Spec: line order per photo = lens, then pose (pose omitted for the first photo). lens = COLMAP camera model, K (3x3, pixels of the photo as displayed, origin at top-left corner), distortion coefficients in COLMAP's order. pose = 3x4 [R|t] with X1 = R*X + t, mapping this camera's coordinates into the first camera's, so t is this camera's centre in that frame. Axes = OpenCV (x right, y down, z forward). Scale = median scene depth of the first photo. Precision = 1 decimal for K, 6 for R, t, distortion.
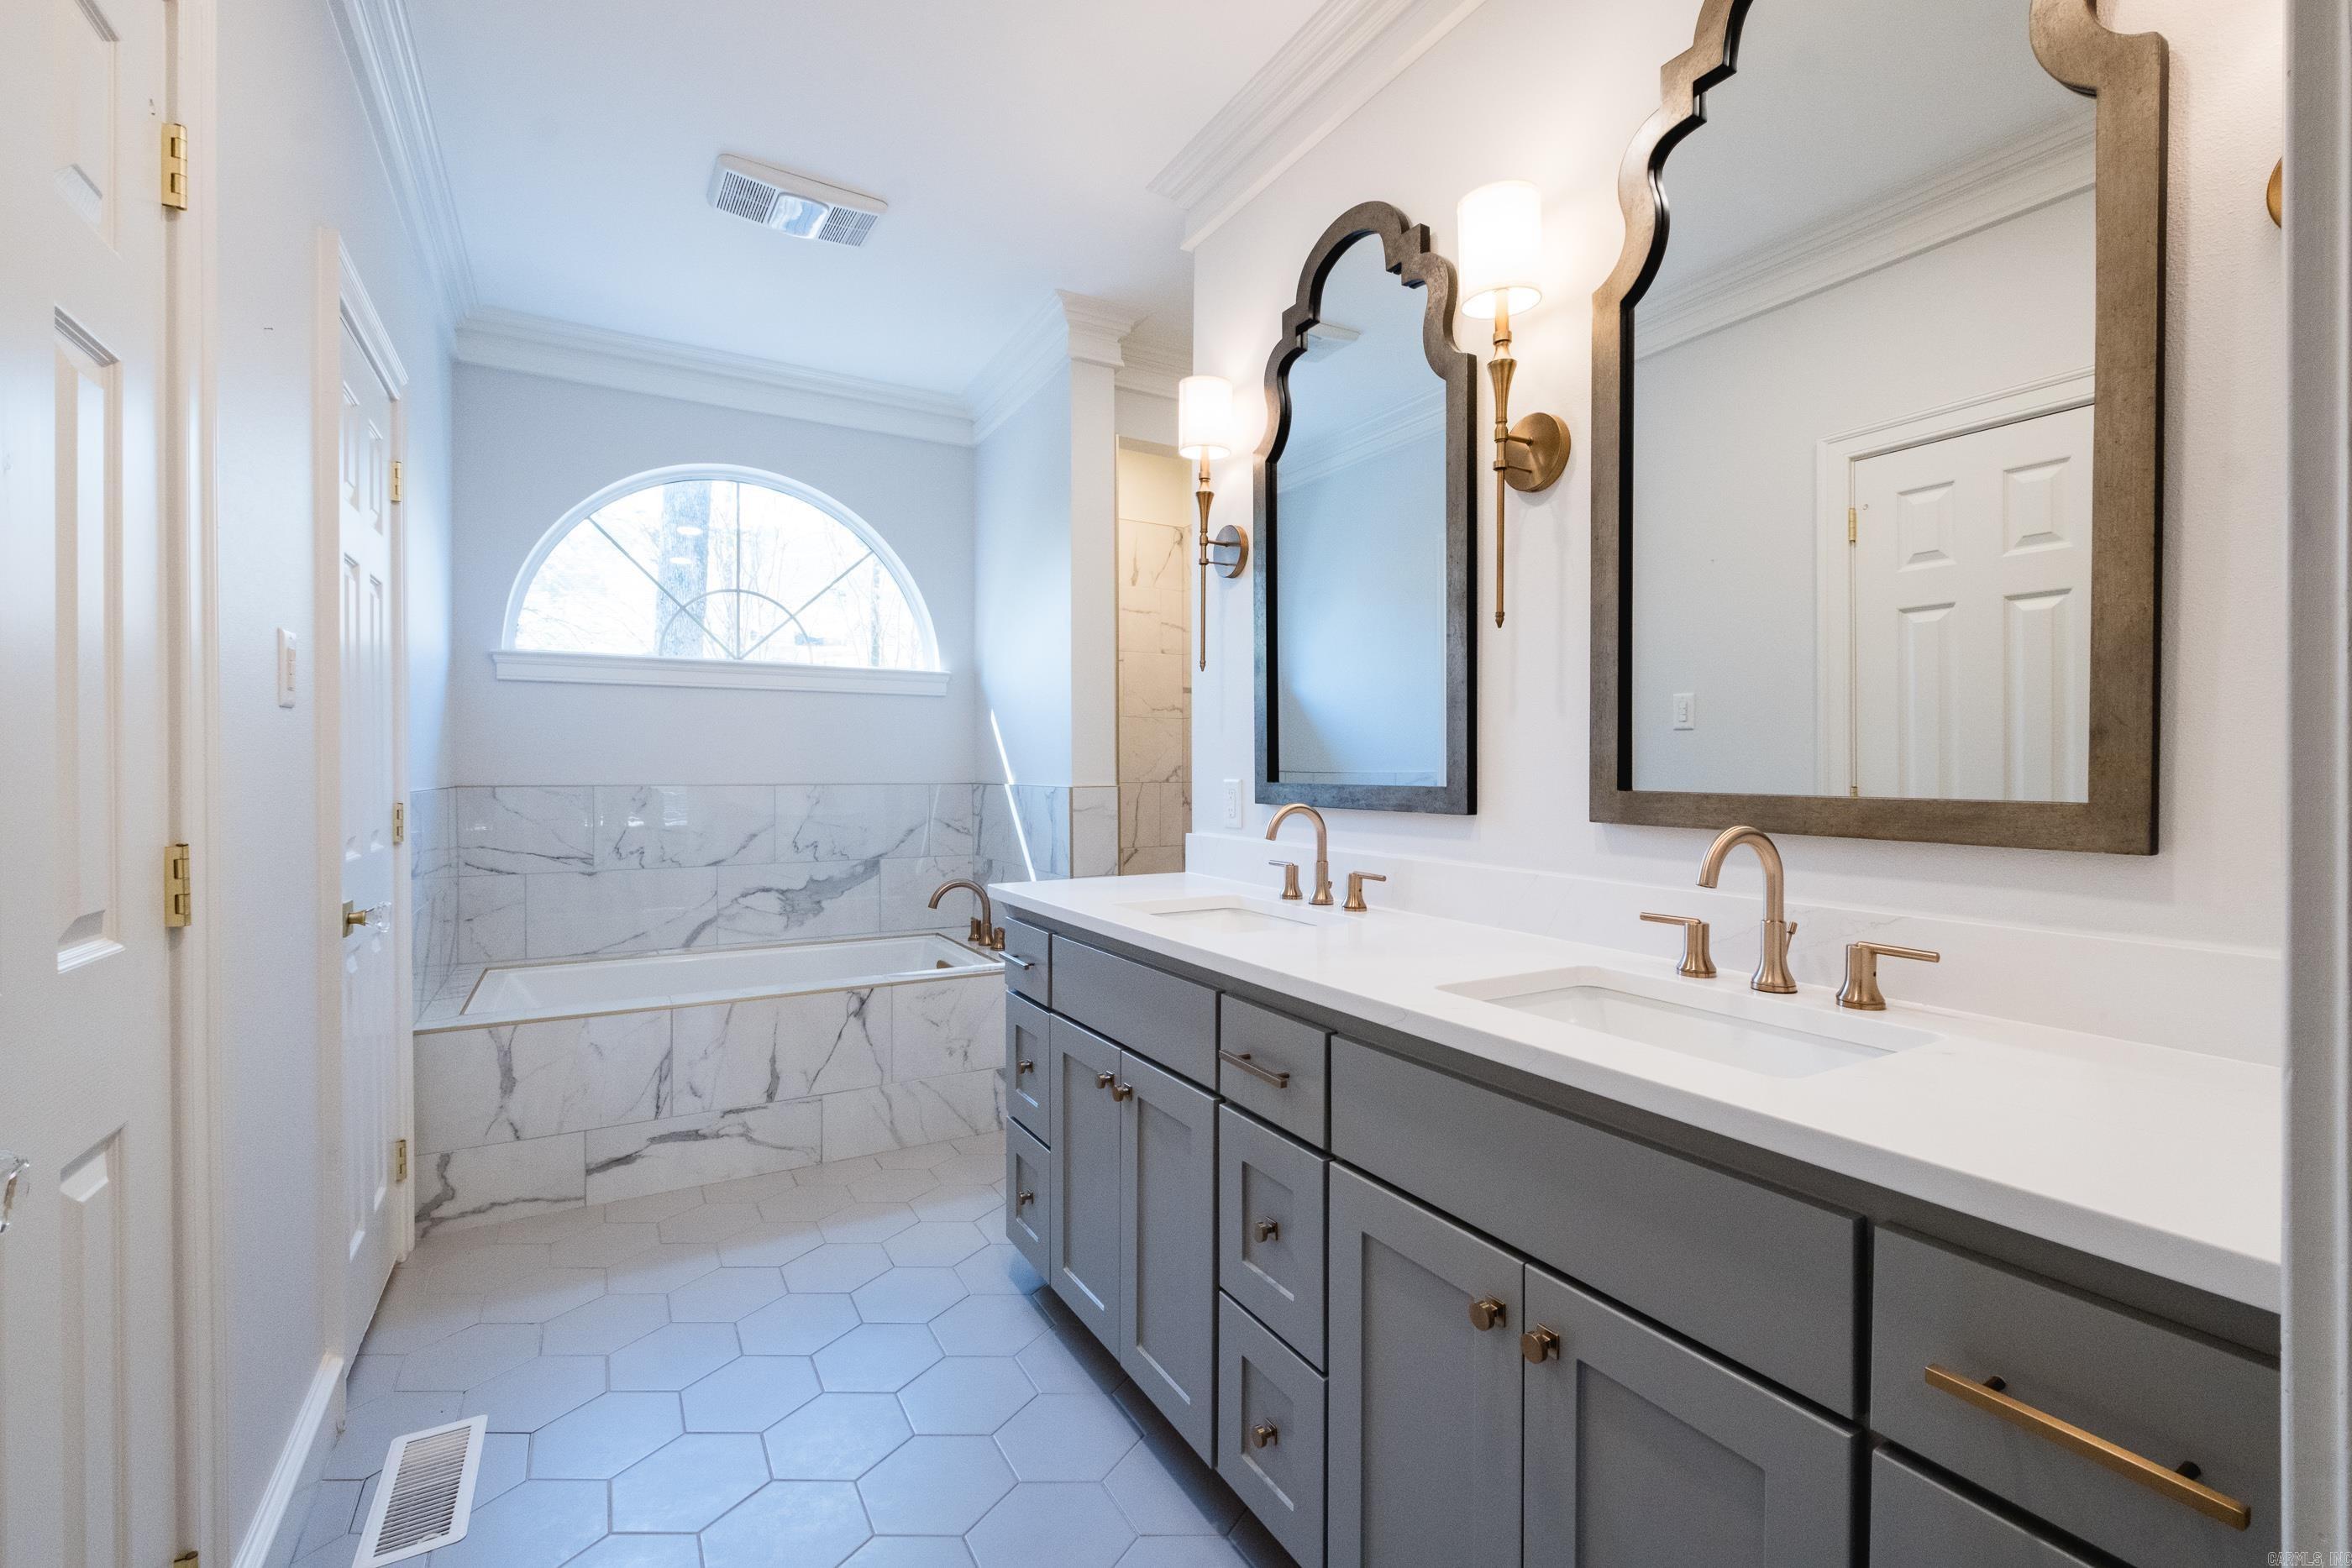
lens RADIAL K [[1021.5, 0, 1155.7], [0, 1021.5, 777.8], [0, 0, 1]] dist [0.009520, -0.007790]
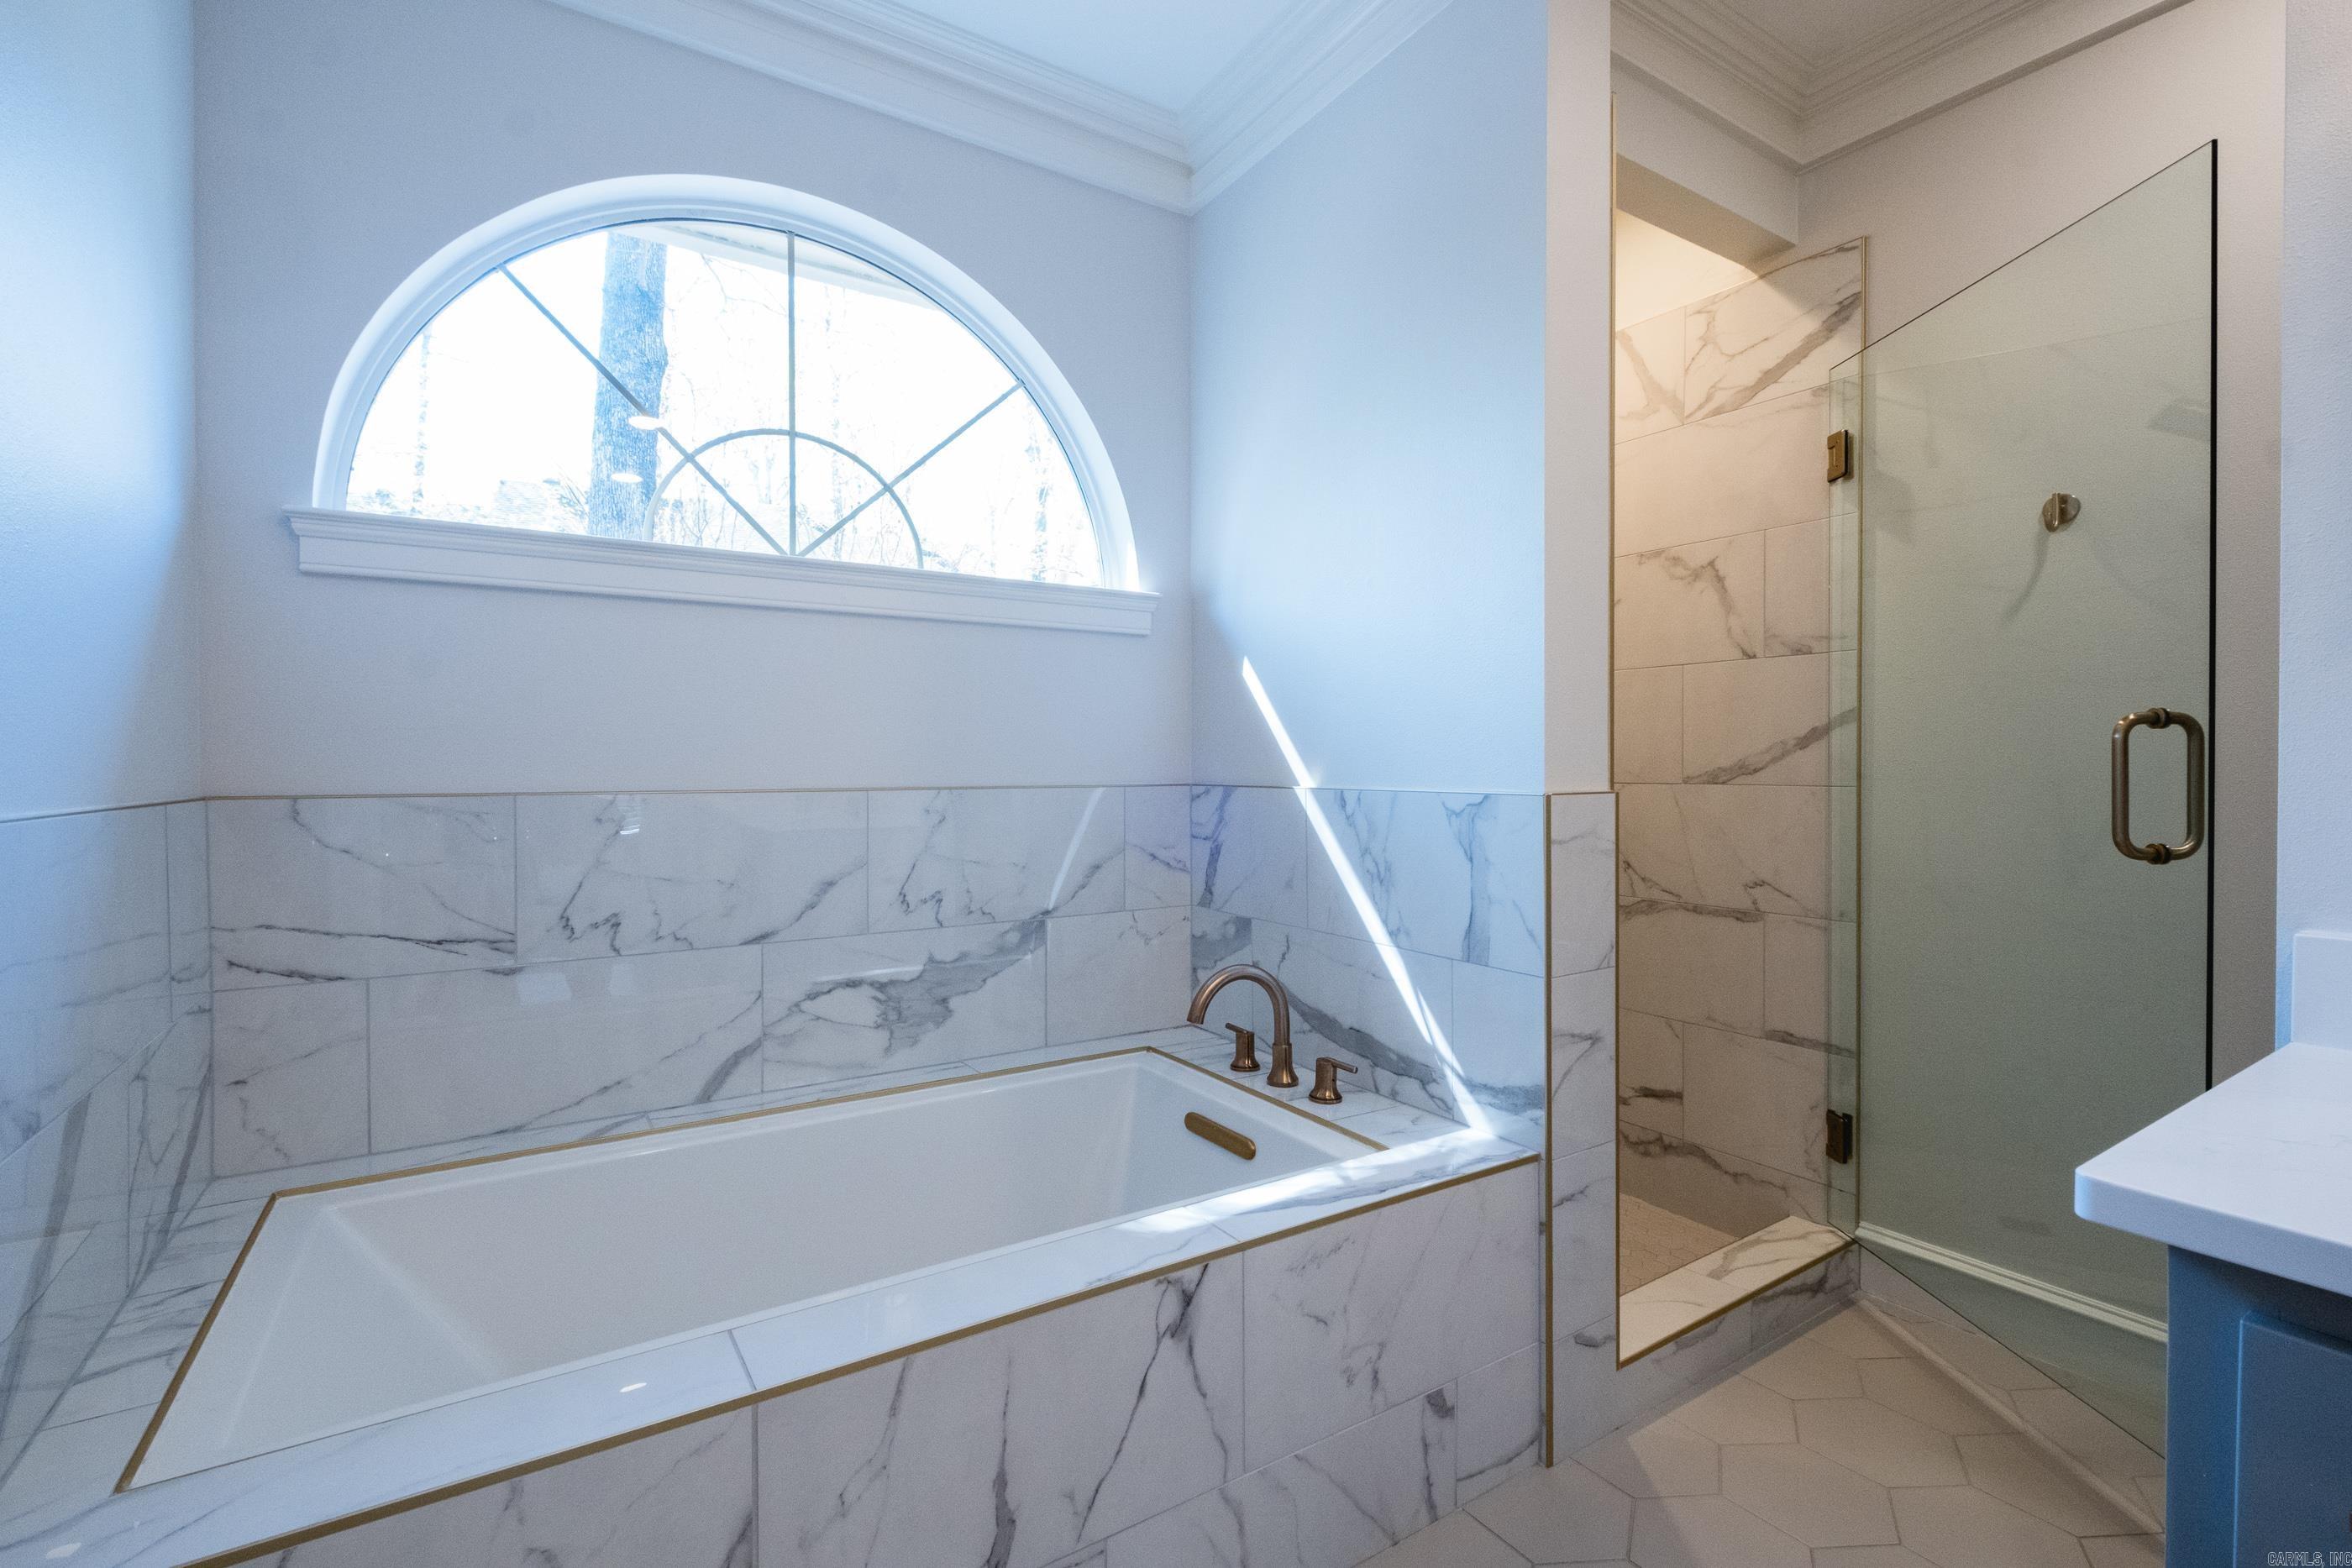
lens RADIAL K [[1021.5, 0, 1193.6], [0, 1021.5, 772.9], [0, 0, 1]] dist [0.009520, -0.007790]
pose [[0.995479, -0.002812, 0.094945, -0.256743], [0.002689, 0.999995, 0.001419, -0.002167], [-0.094948, -0.001157, 0.995482, 0.452975]]
